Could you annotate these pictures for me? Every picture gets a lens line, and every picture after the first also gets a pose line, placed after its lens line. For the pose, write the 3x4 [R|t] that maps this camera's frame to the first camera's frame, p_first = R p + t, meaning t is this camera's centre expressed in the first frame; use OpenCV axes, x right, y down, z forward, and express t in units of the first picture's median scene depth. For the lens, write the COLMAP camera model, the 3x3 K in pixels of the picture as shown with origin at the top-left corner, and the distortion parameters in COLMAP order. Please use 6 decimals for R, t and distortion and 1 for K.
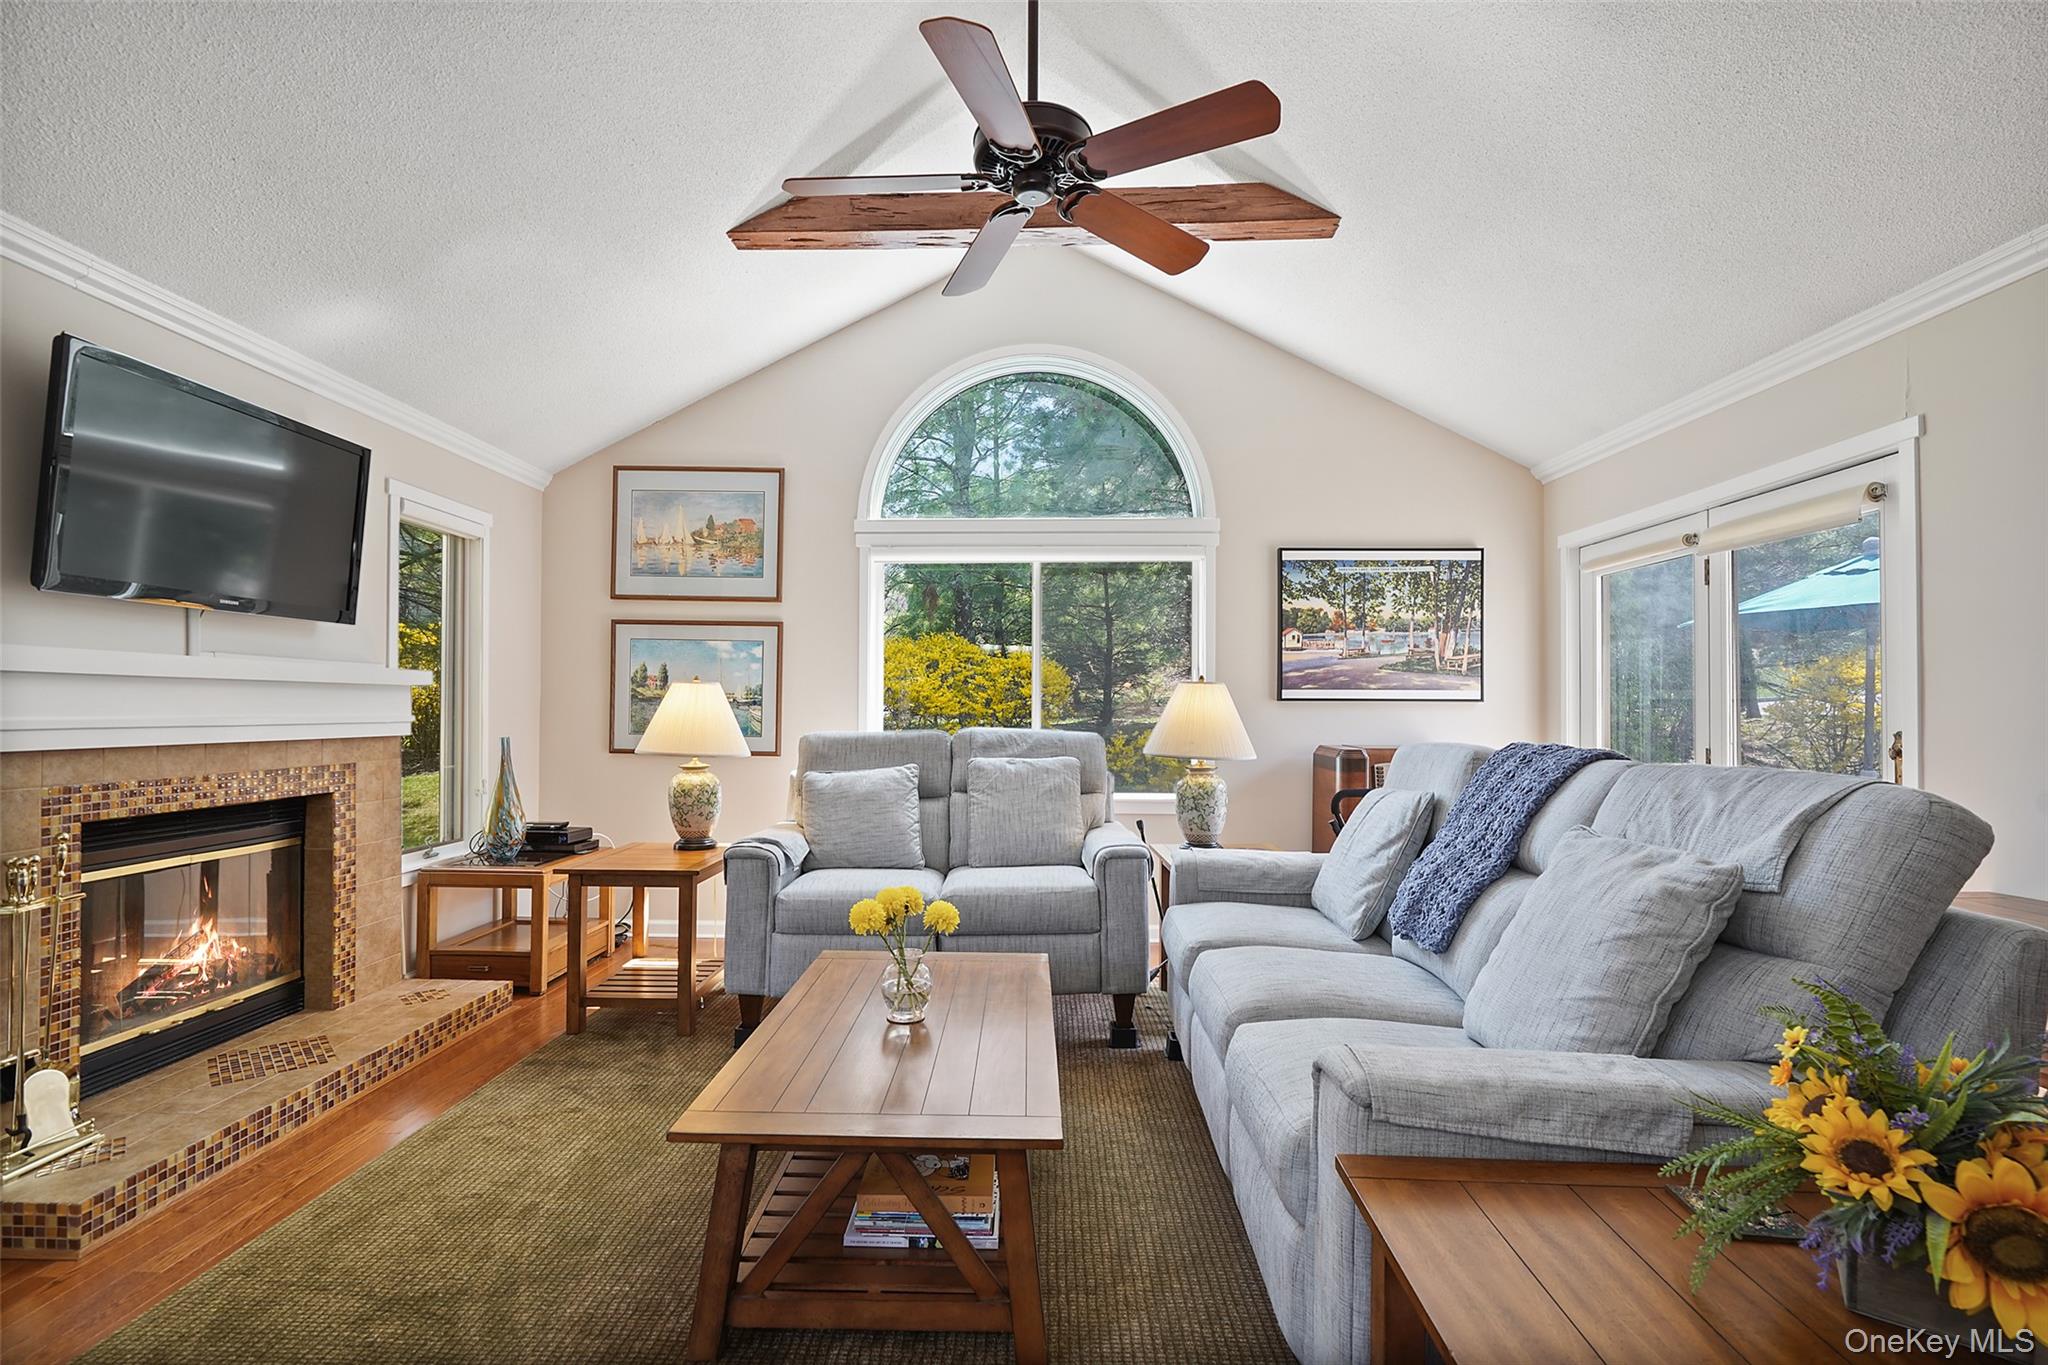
lens RADIAL K [[932.0, 0, 1013.1], [0, 932.0, 699.6], [0, 0, 1]] dist [-0.014181, 0.005473]
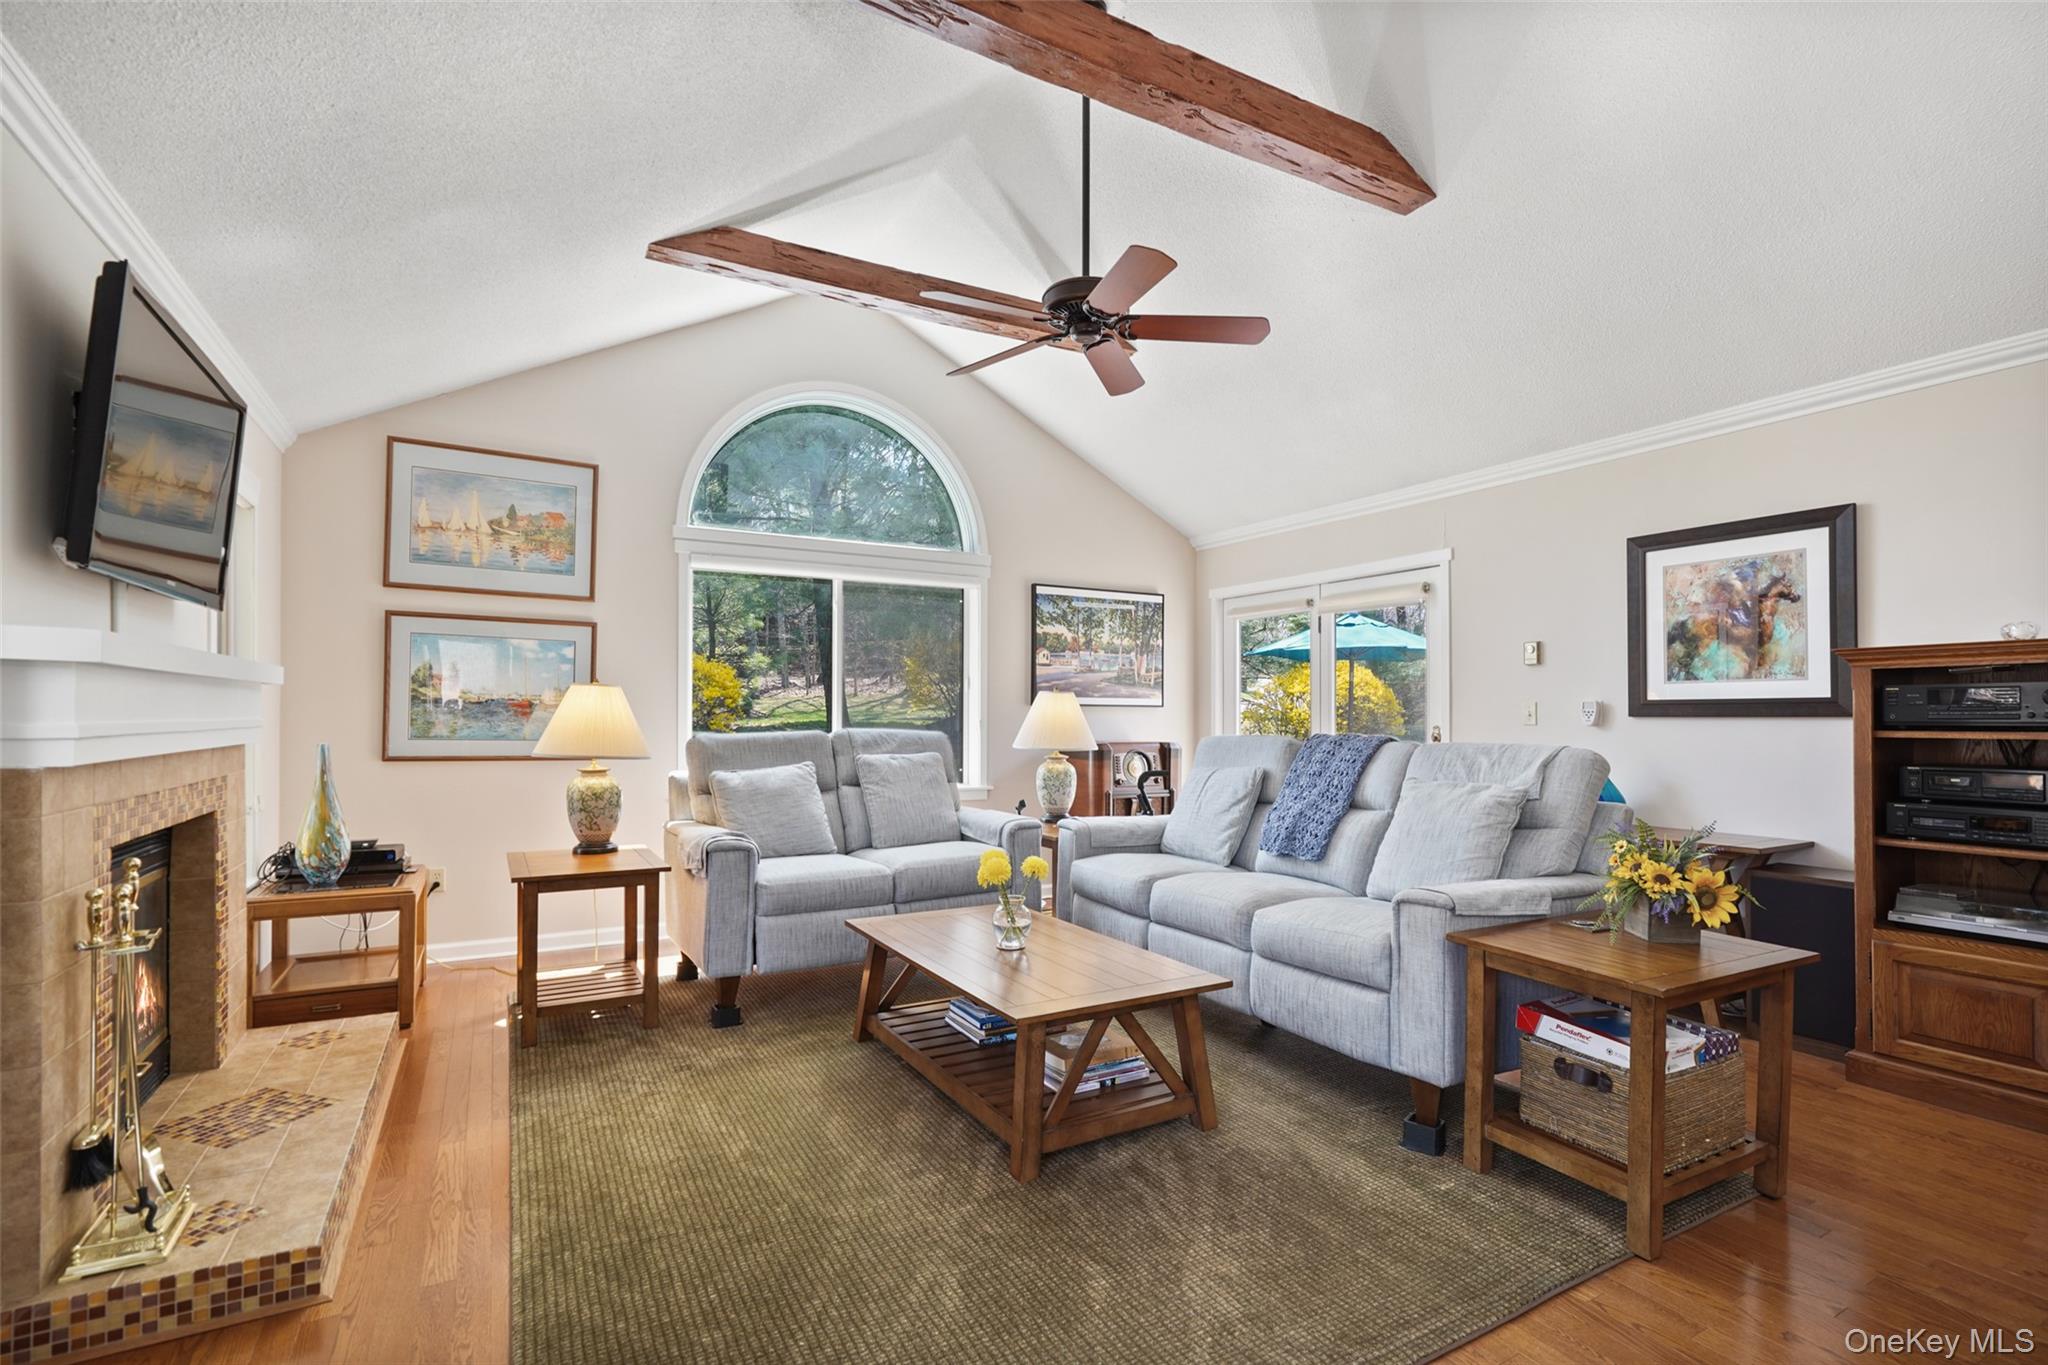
lens RADIAL K [[932.0, 0, 1019.6], [0, 932.0, 707.0], [0, 0, 1]] dist [-0.014181, 0.005473]
pose [[0.859635, 0.004098, 0.510893, -0.469260], [-0.006408, 0.999976, 0.002762, -0.000646], [-0.510869, -0.005648, 0.859640, -0.082513]]
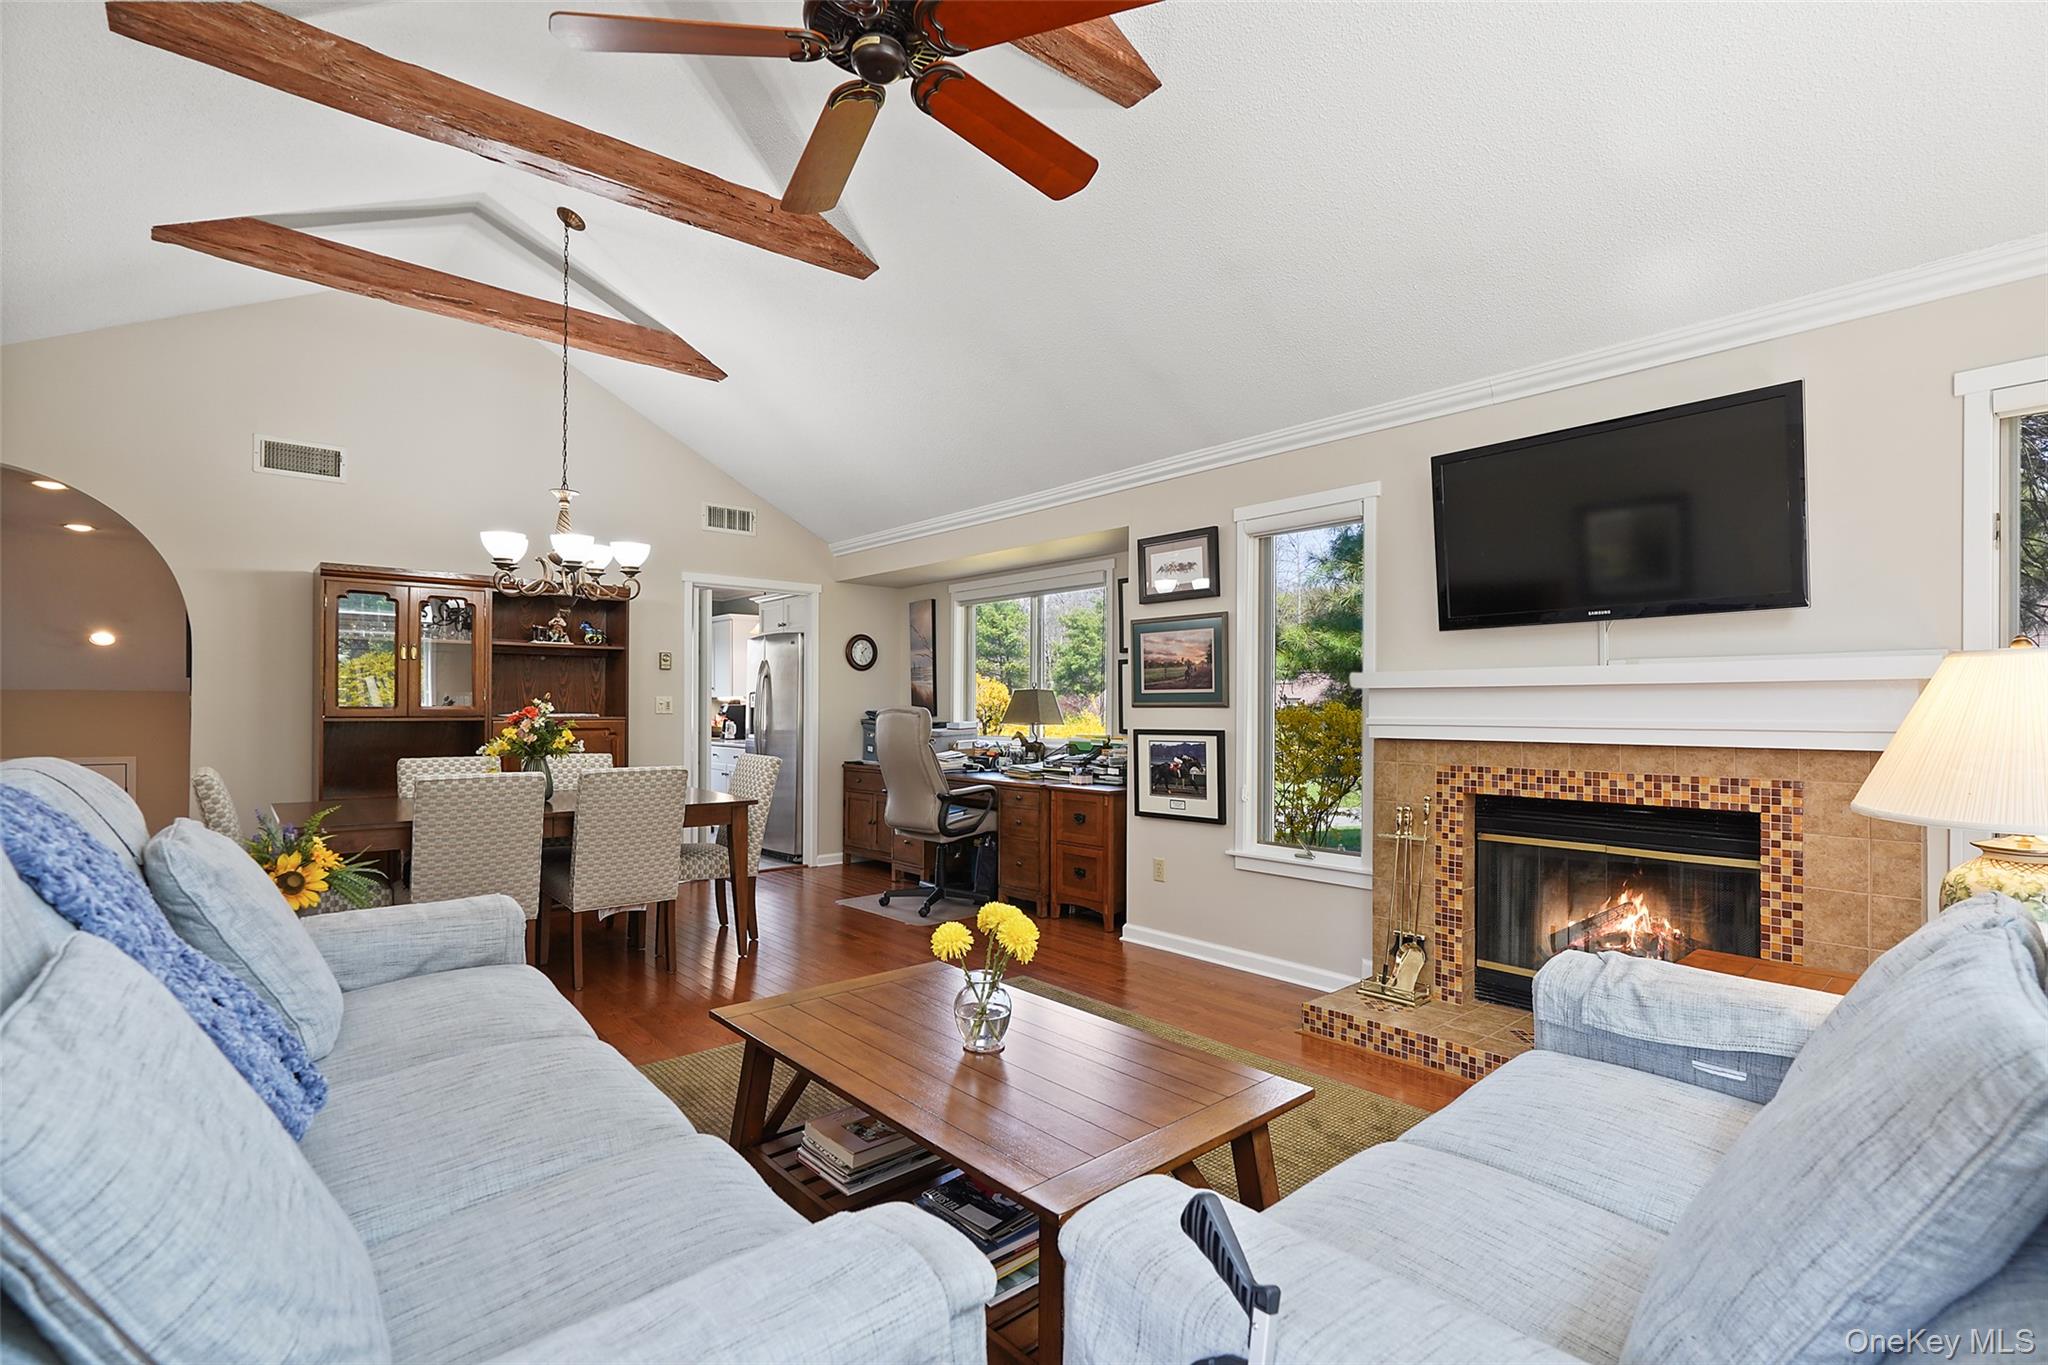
lens RADIAL K [[932.0, 0, 1040.5], [0, 932.0, 707.4], [0, 0, 1]] dist [-0.014181, 0.005473]
pose [[-0.728081, -0.008752, -0.685436, 0.273805], [0.000855, 0.999906, -0.013675, 0.014070], [0.685491, -0.010542, -0.728005, 1.019215]]
